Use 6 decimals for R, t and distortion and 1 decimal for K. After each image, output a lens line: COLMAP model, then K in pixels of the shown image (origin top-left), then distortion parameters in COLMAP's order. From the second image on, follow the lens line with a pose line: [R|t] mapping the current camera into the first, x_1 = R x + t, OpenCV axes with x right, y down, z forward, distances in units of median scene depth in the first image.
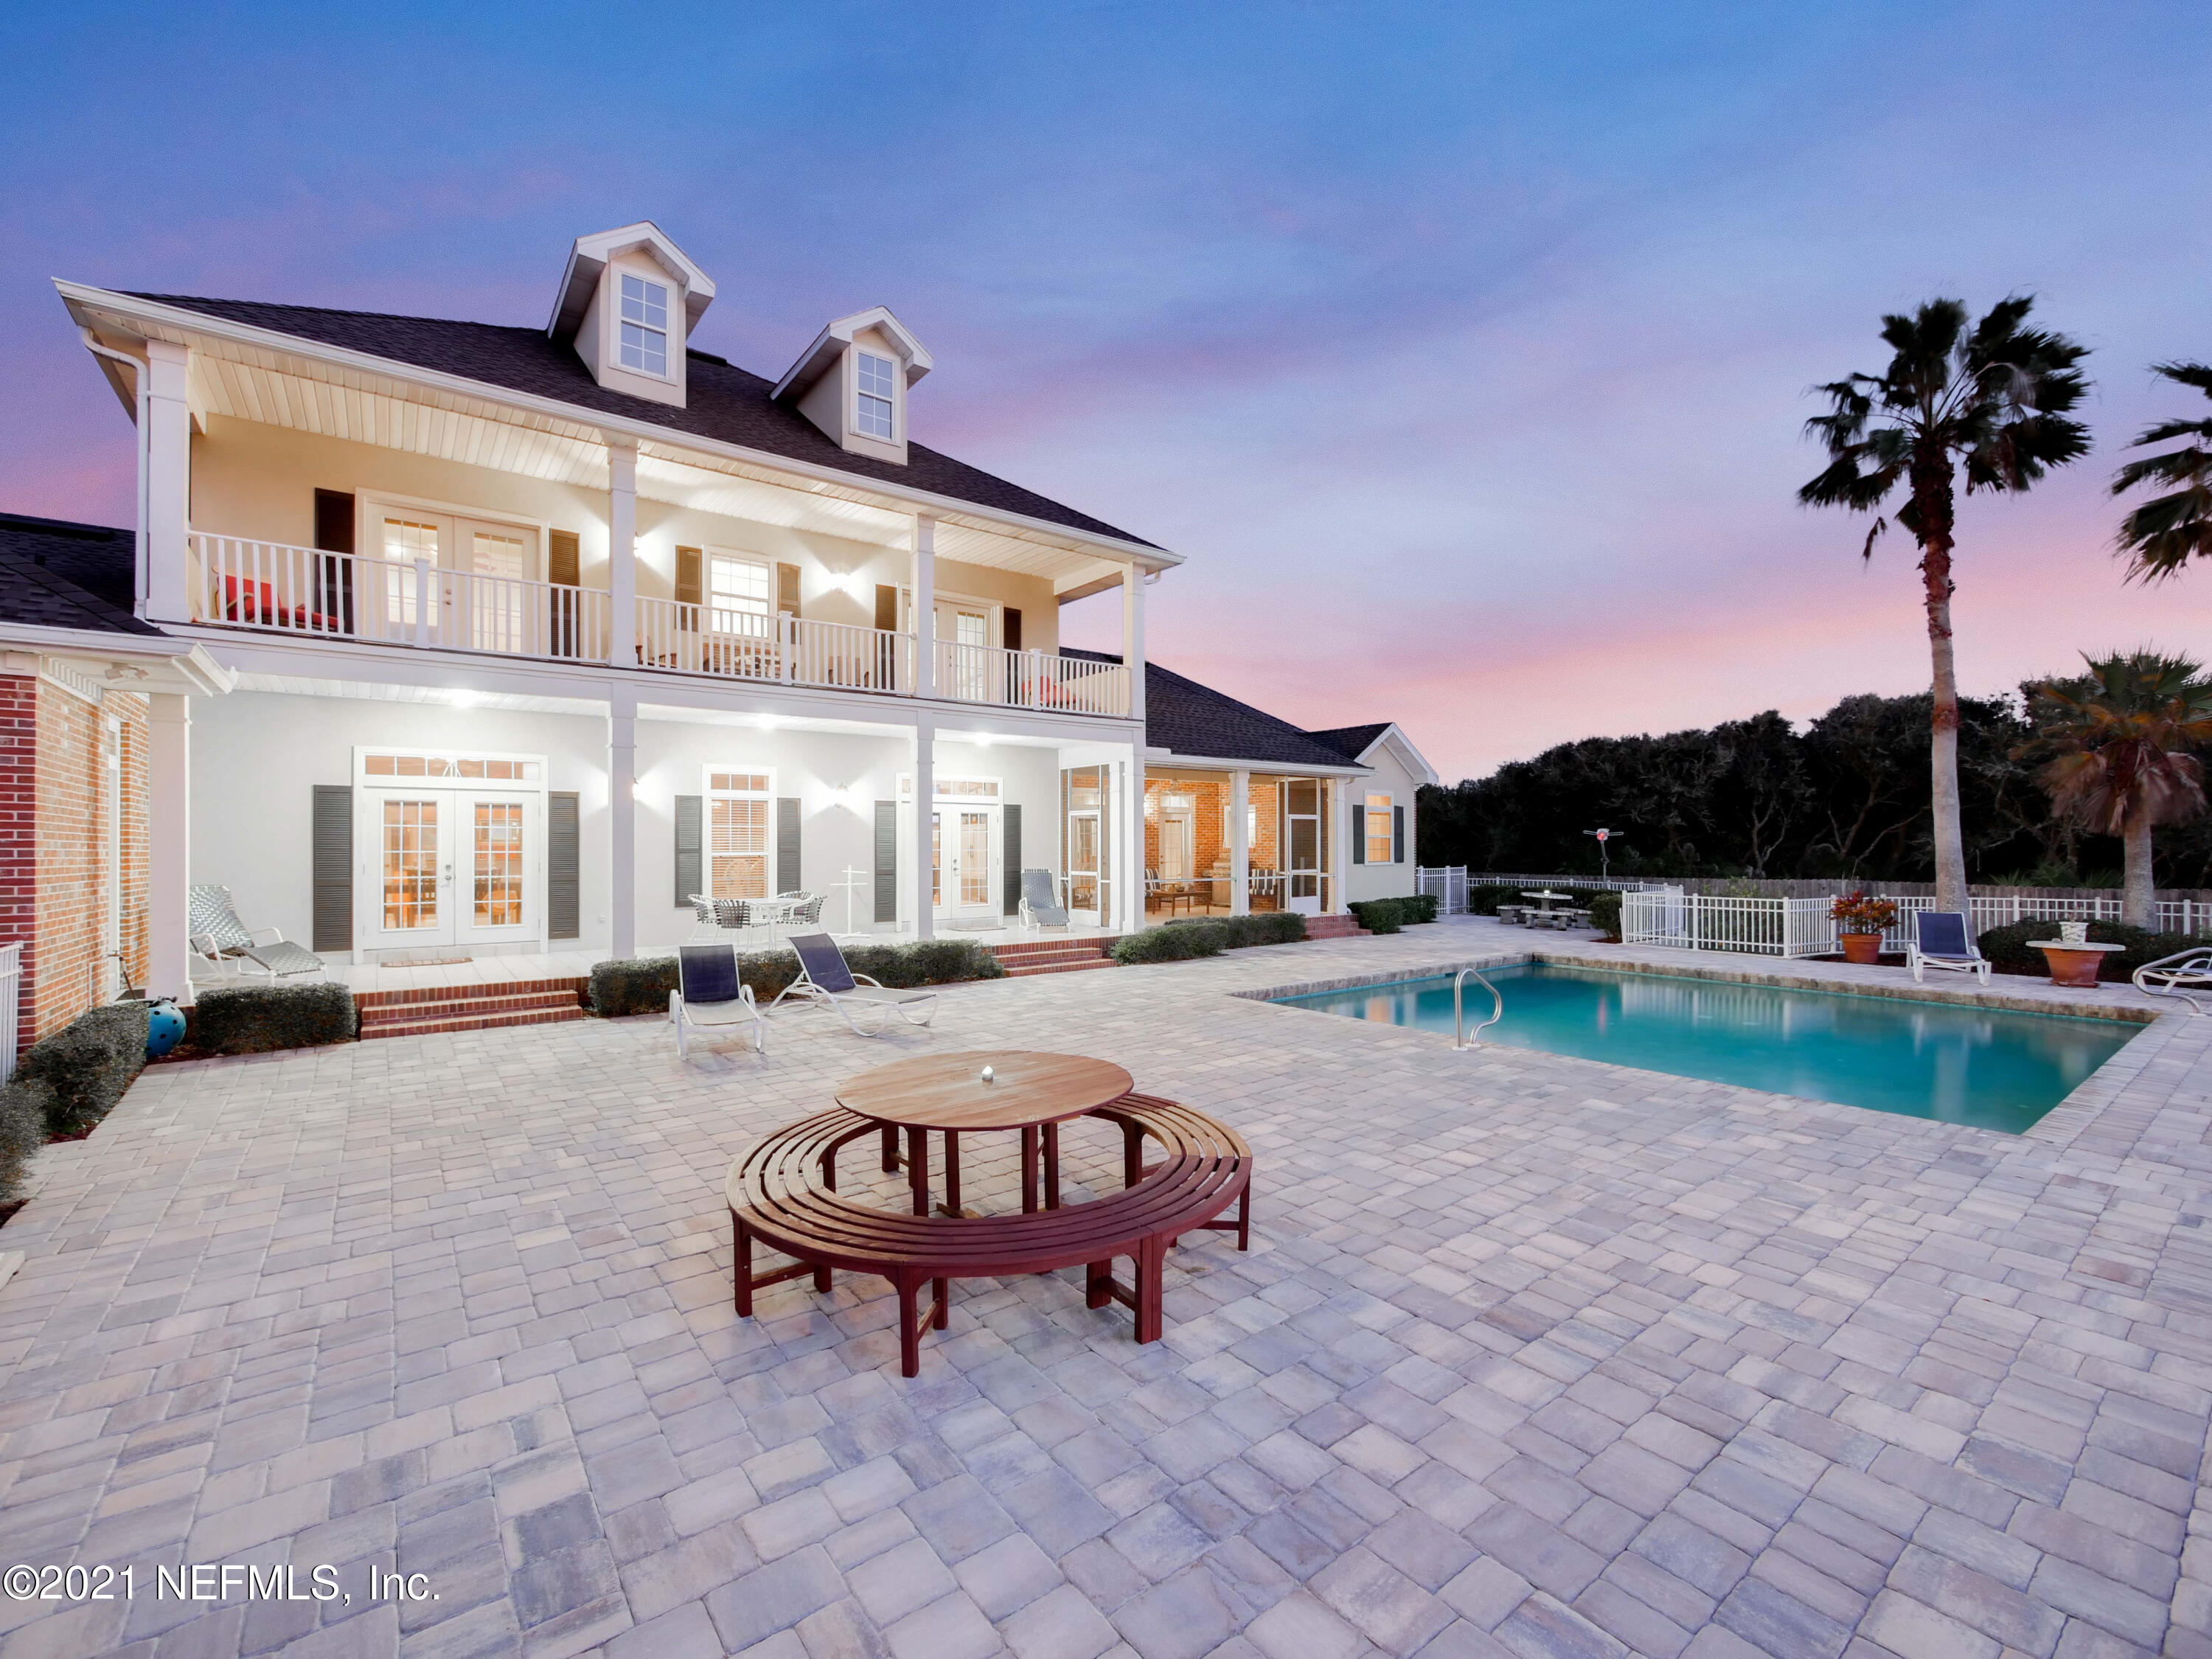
lens RADIAL K [[953.5, 0, 1113.9], [0, 953.5, 833.8], [0, 0, 1]] dist [-0.004695, 0.000054]
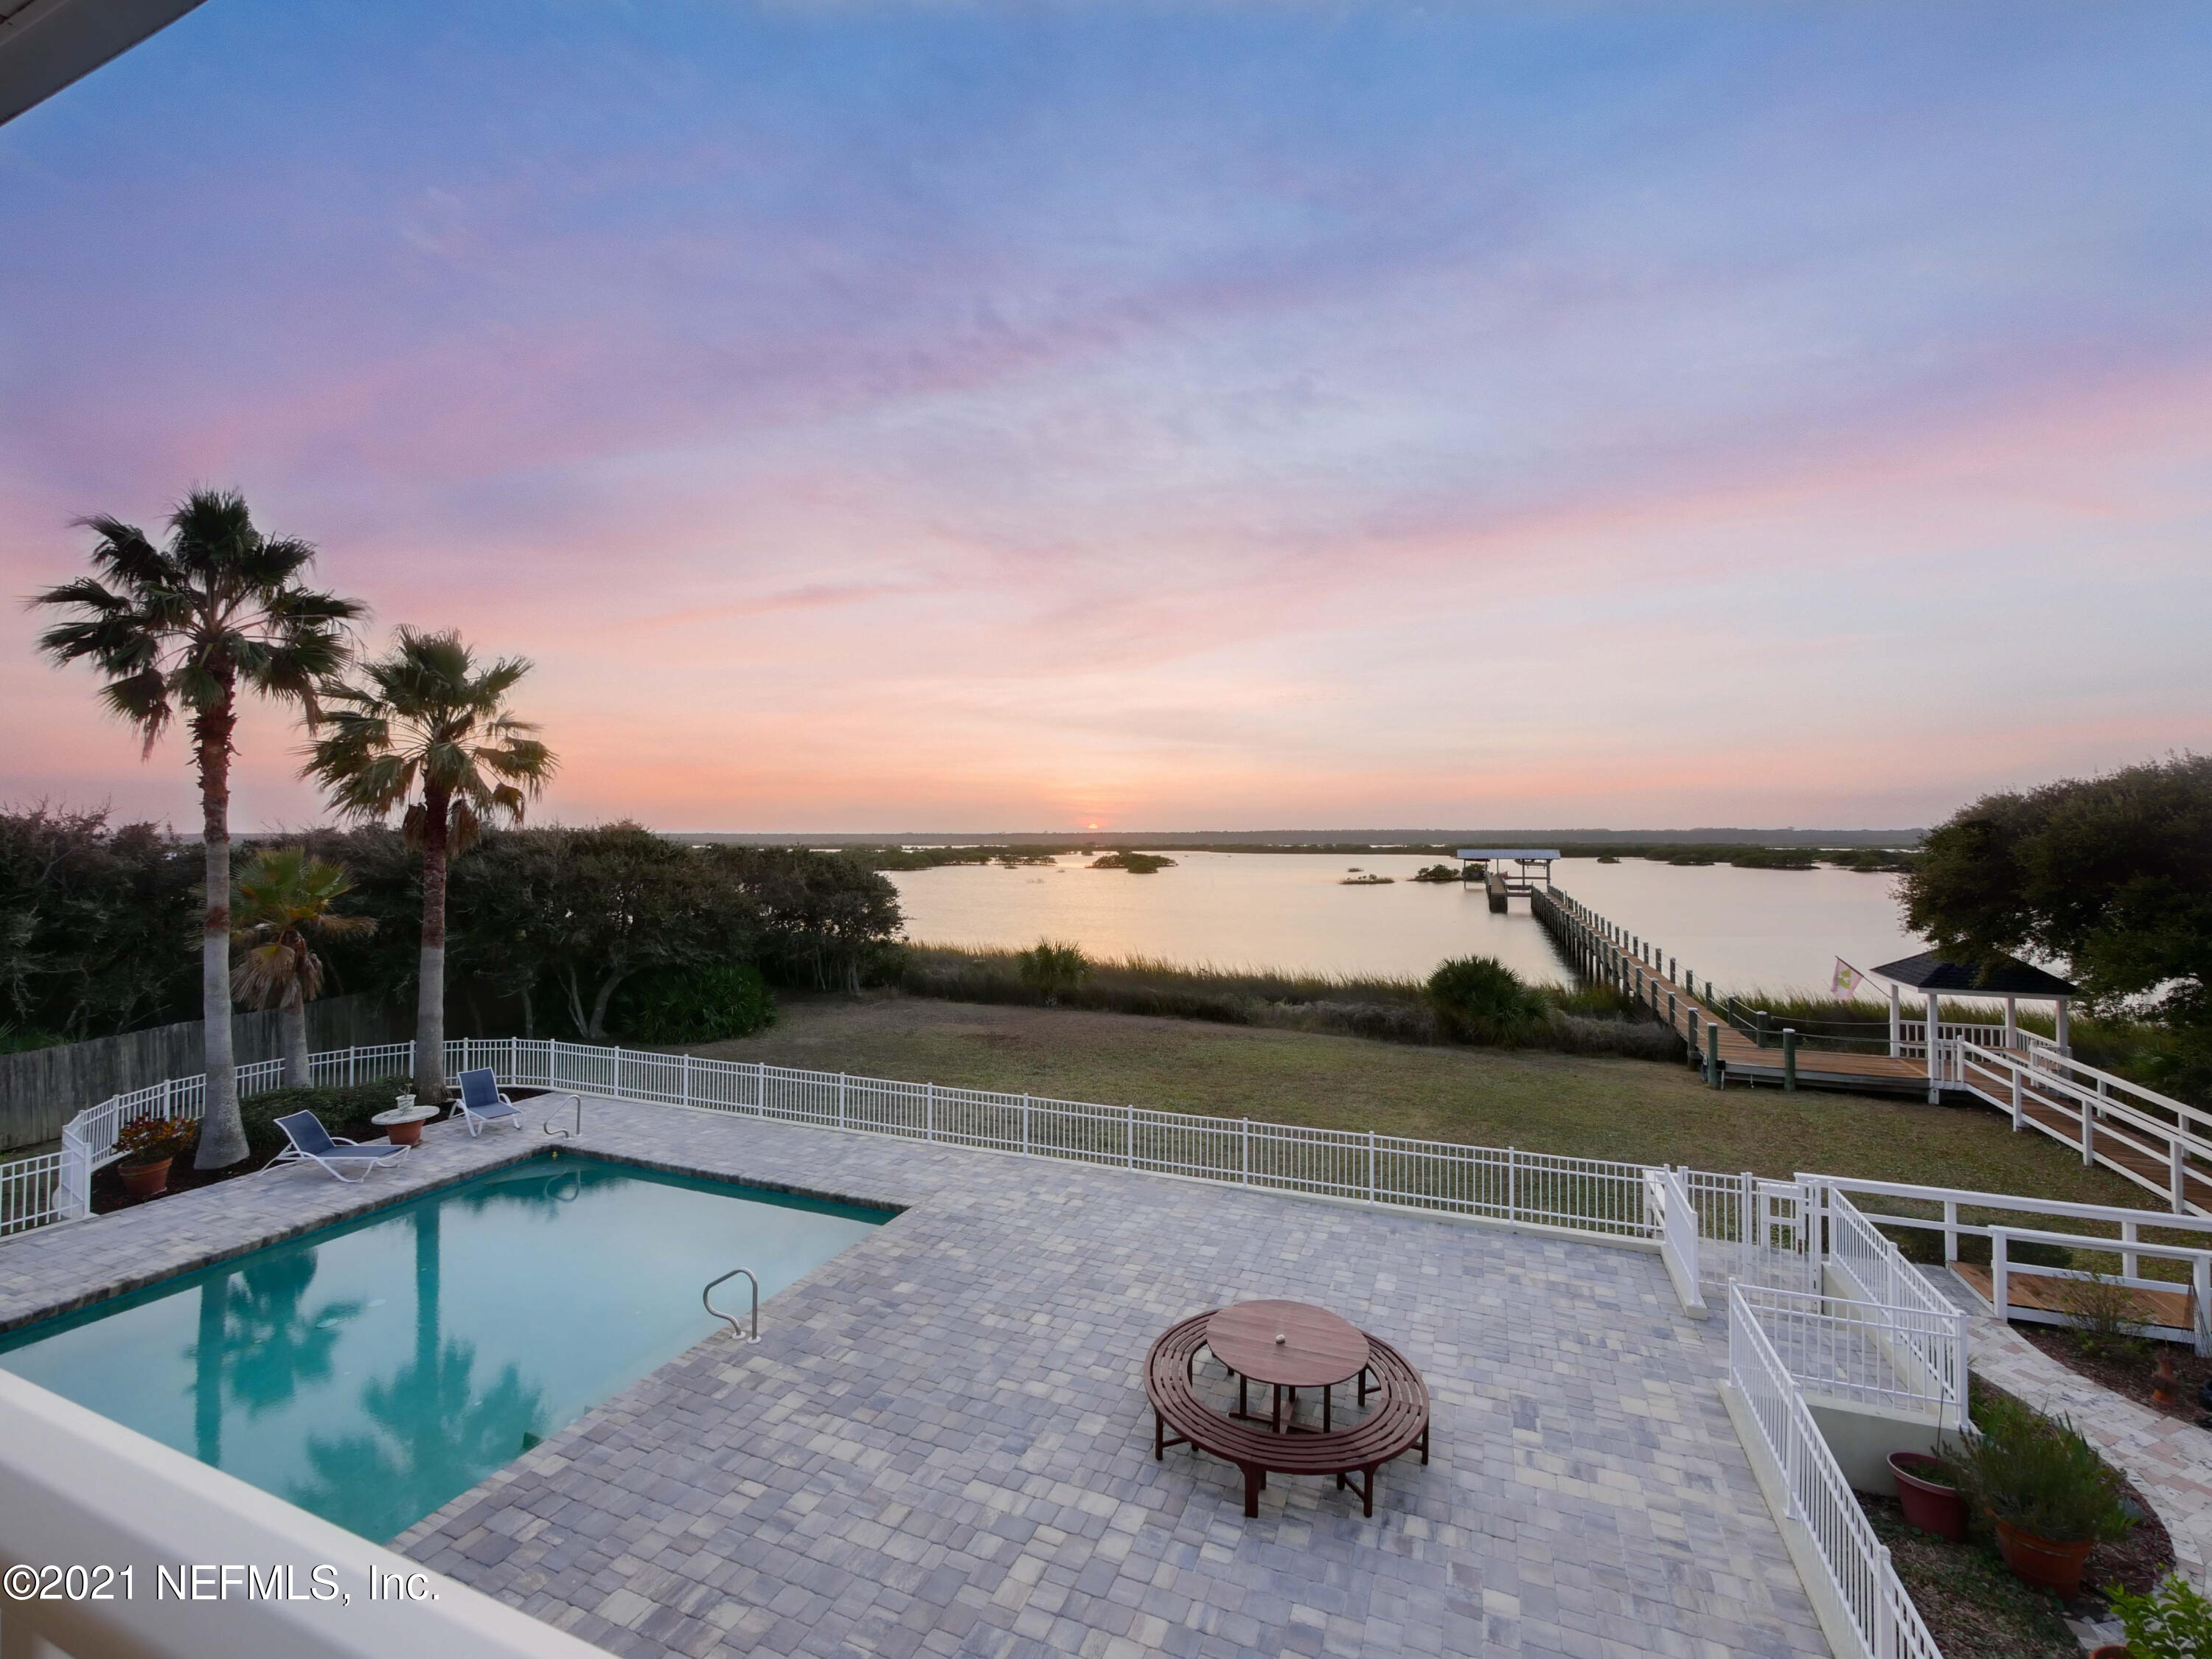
lens RADIAL K [[953.5, 0, 1107.4], [0, 953.5, 832.5], [0, 0, 1]] dist [-0.004695, 0.000054]
pose [[-0.508910, 0.006463, 0.860796, -1.331383], [-0.006161, 0.999919, -0.011150, -0.592622], [-0.860798, -0.010977, -0.508829, 1.949861]]
